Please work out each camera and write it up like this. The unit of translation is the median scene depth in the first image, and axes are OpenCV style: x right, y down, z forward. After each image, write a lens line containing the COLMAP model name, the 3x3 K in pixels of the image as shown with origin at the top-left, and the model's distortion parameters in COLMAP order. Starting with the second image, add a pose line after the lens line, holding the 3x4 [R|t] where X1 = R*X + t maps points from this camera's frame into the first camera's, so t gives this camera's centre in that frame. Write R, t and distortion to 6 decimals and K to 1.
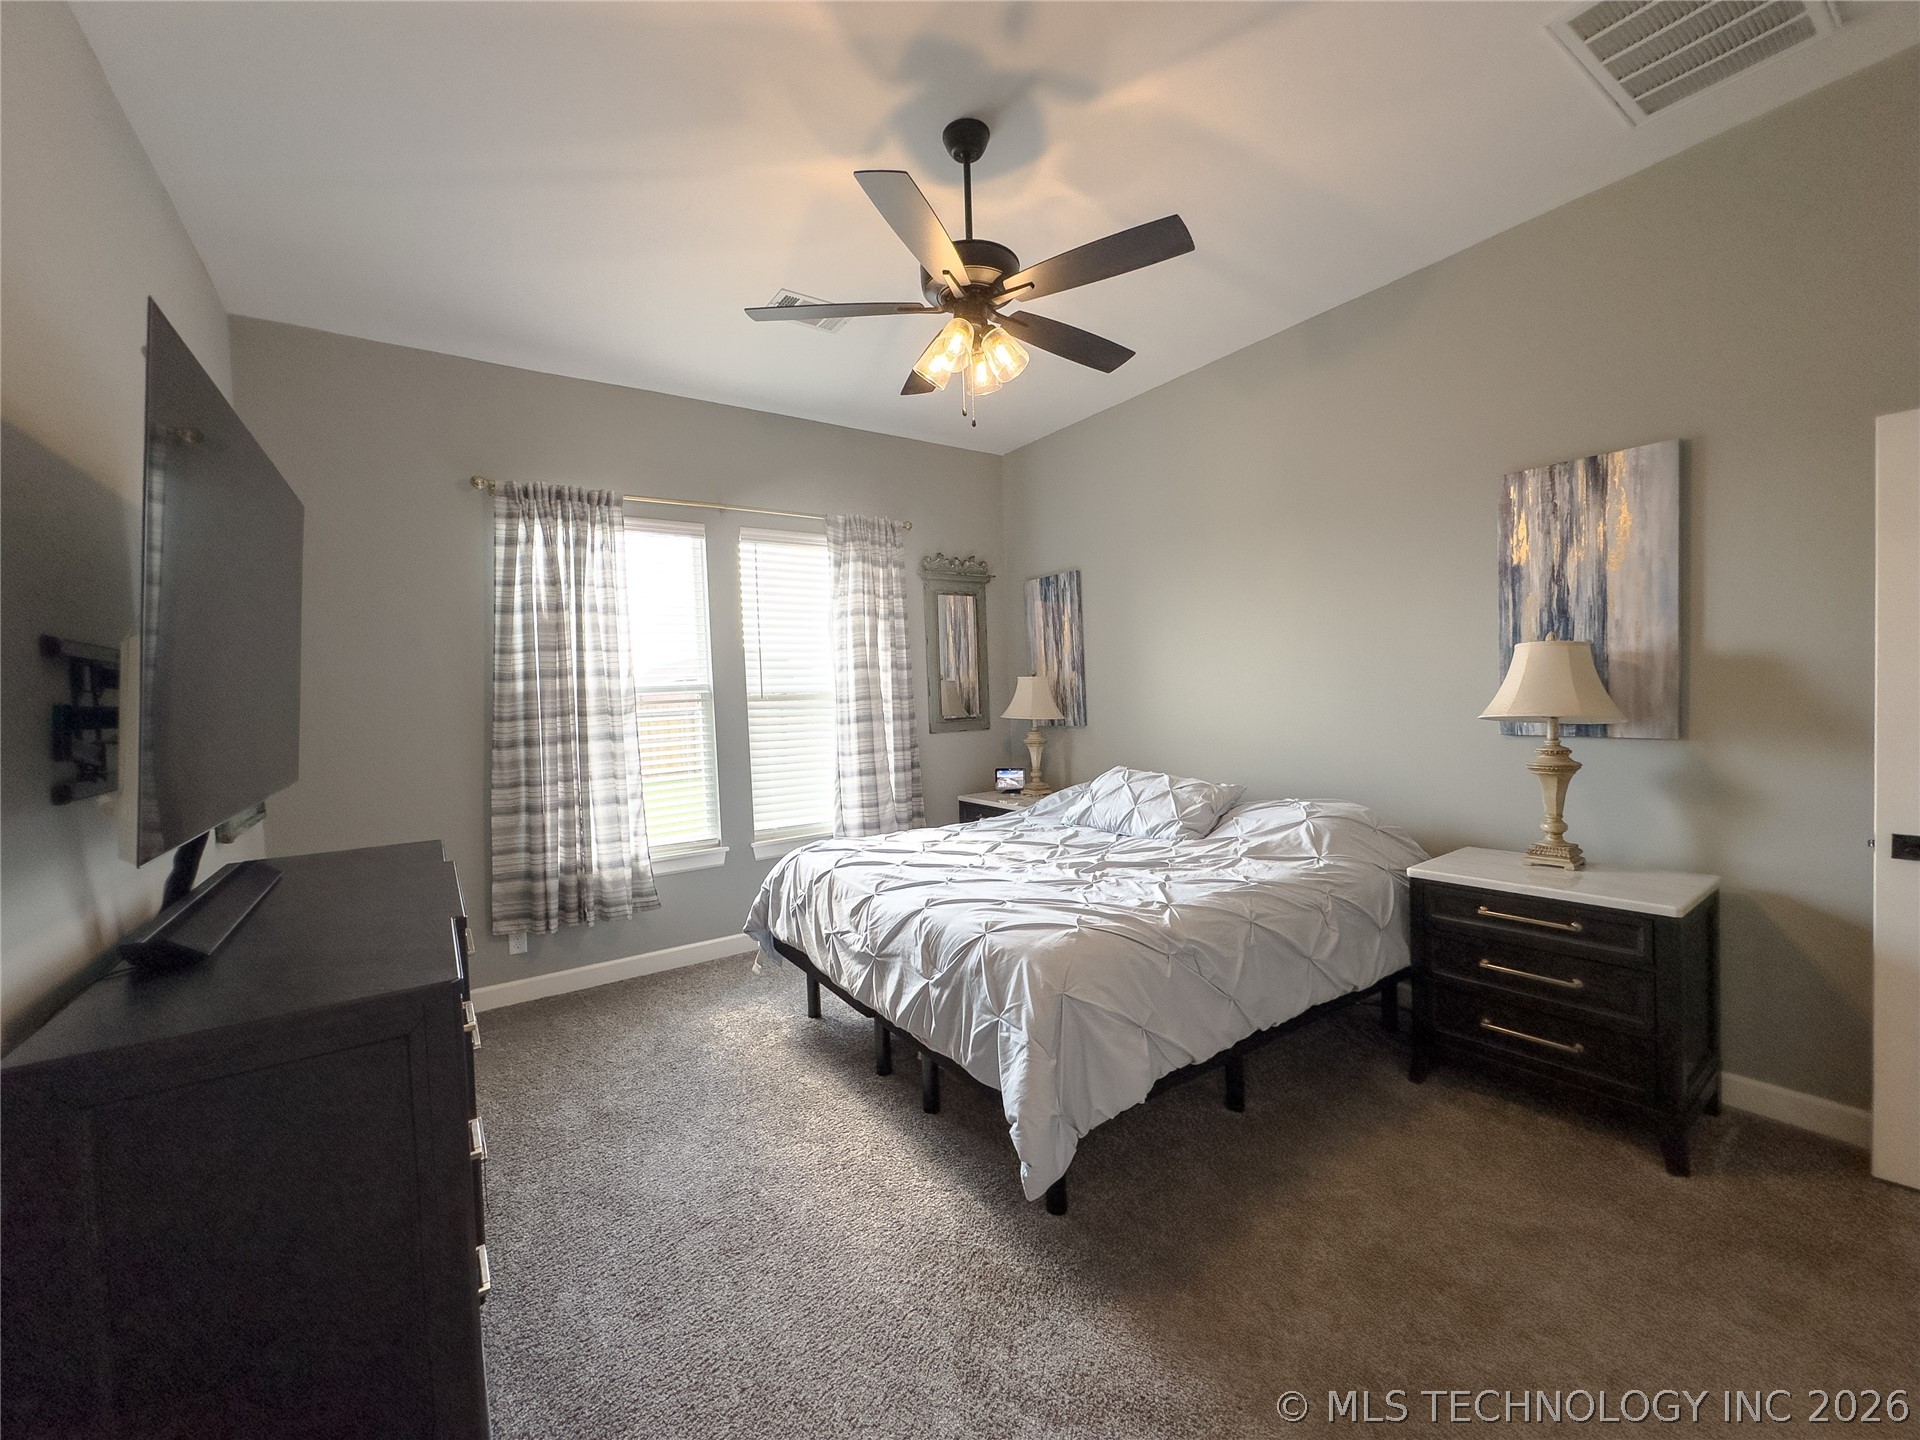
lens RADIAL K [[768.1, 0, 967.0], [0, 768.1, 719.8], [0, 0, 1]] dist [-0.005890, 0.001001]
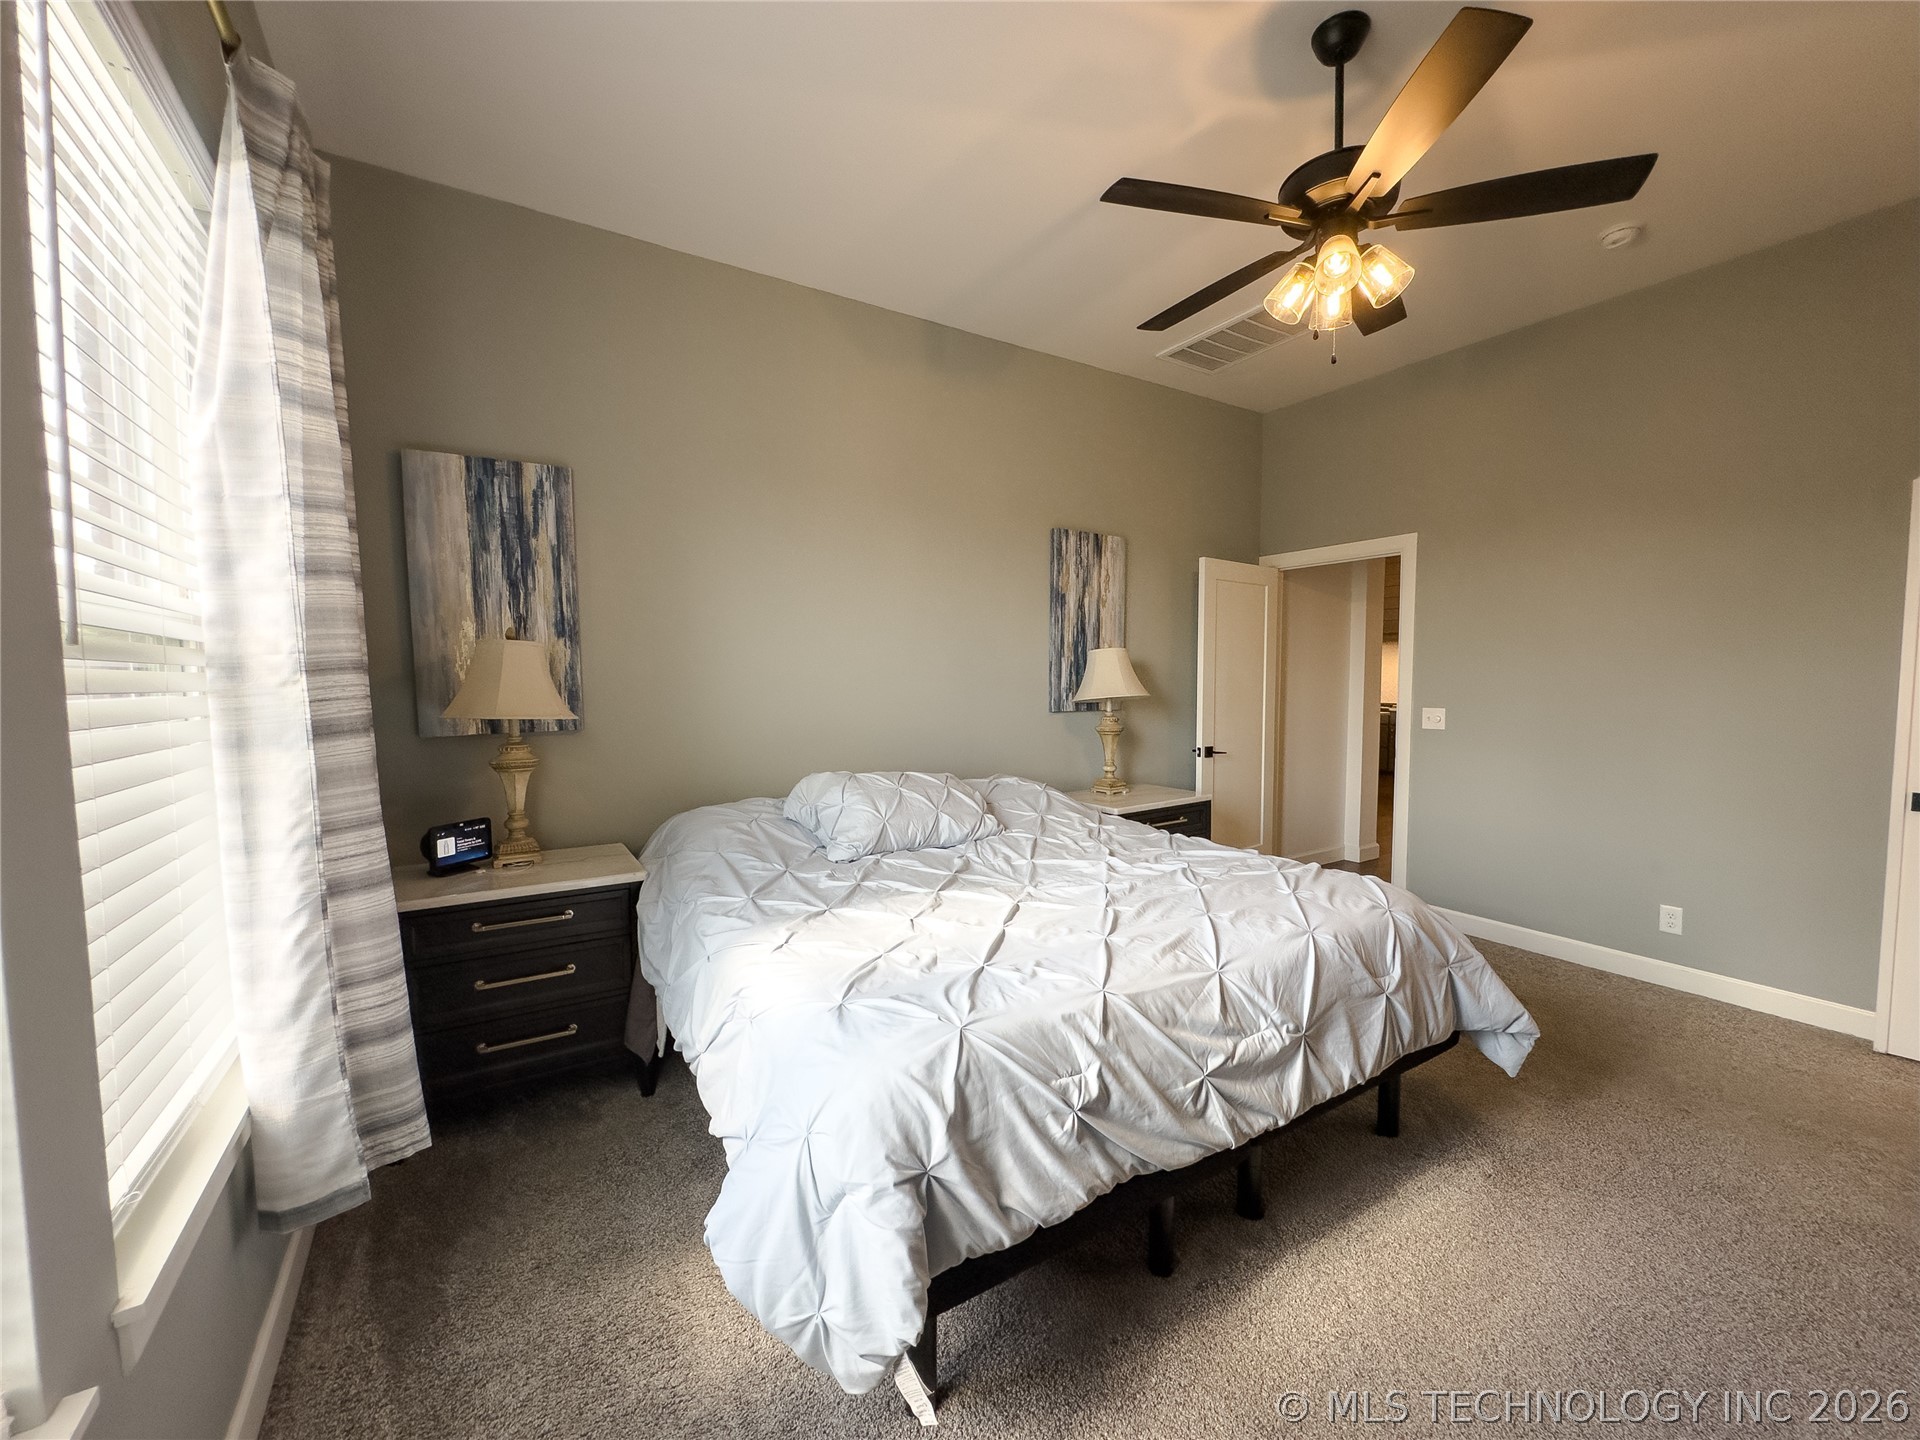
lens RADIAL K [[768.1, 0, 961.7], [0, 768.1, 719.1], [0, 0, 1]] dist [-0.005890, 0.001001]
pose [[0.047963, -0.015495, 0.998729, -0.538839], [0.040921, 0.999071, 0.013536, 0.004596], [-0.998011, 0.040219, 0.048552, 0.831003]]
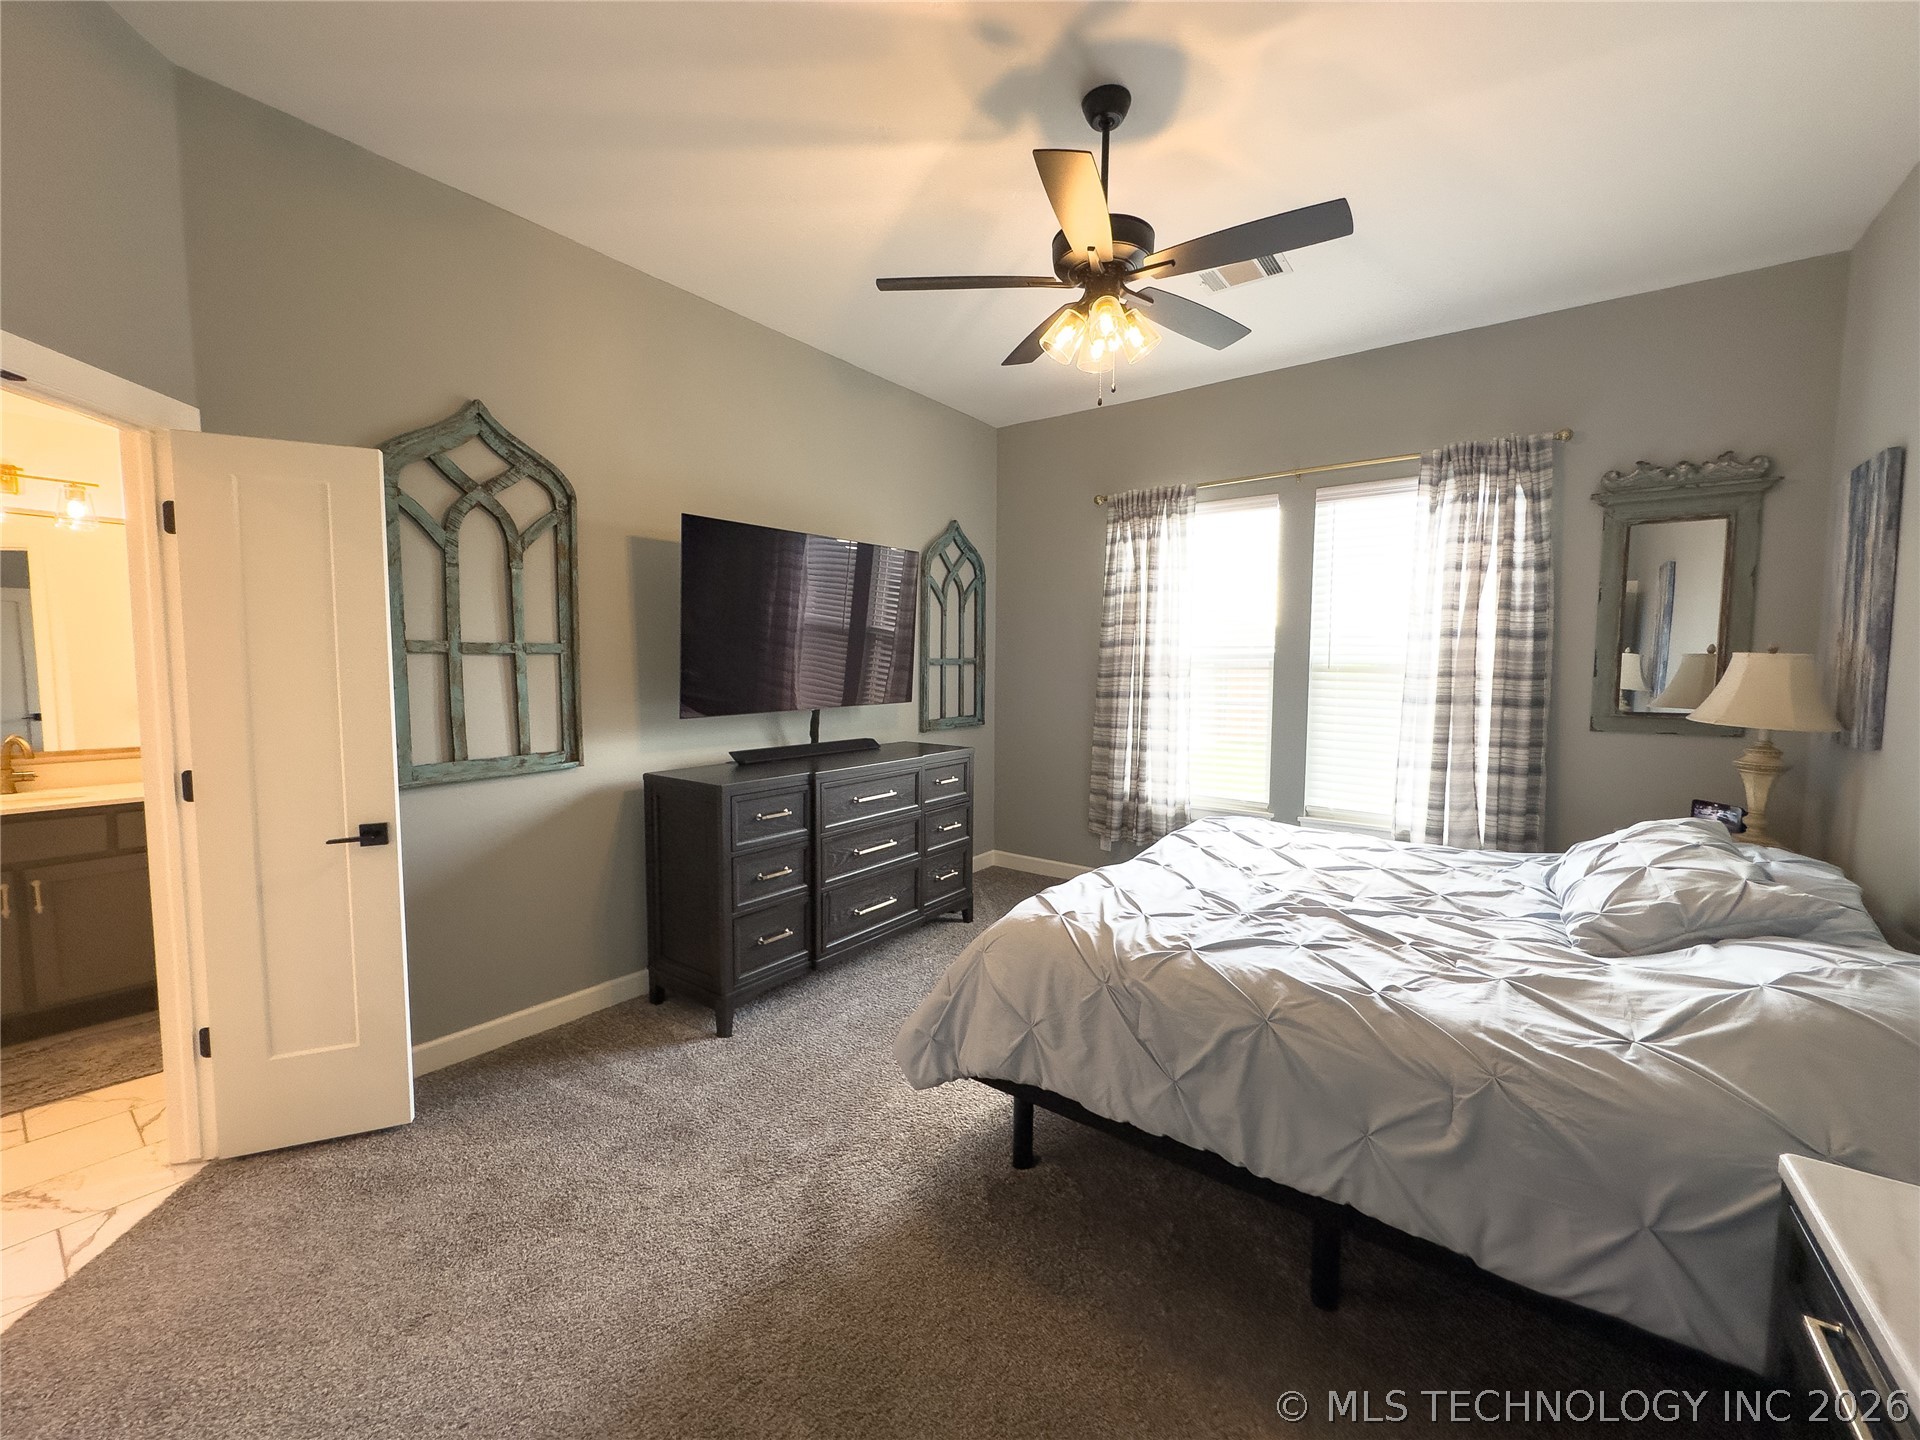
lens RADIAL K [[768.1, 0, 956.8], [0, 768.1, 722.4], [0, 0, 1]] dist [-0.005890, 0.001001]
pose [[0.312080, 0.111955, -0.943436, 0.550826], [-0.051836, 0.993560, 0.100756, -0.038377], [0.948641, 0.017460, 0.315873, 0.305808]]
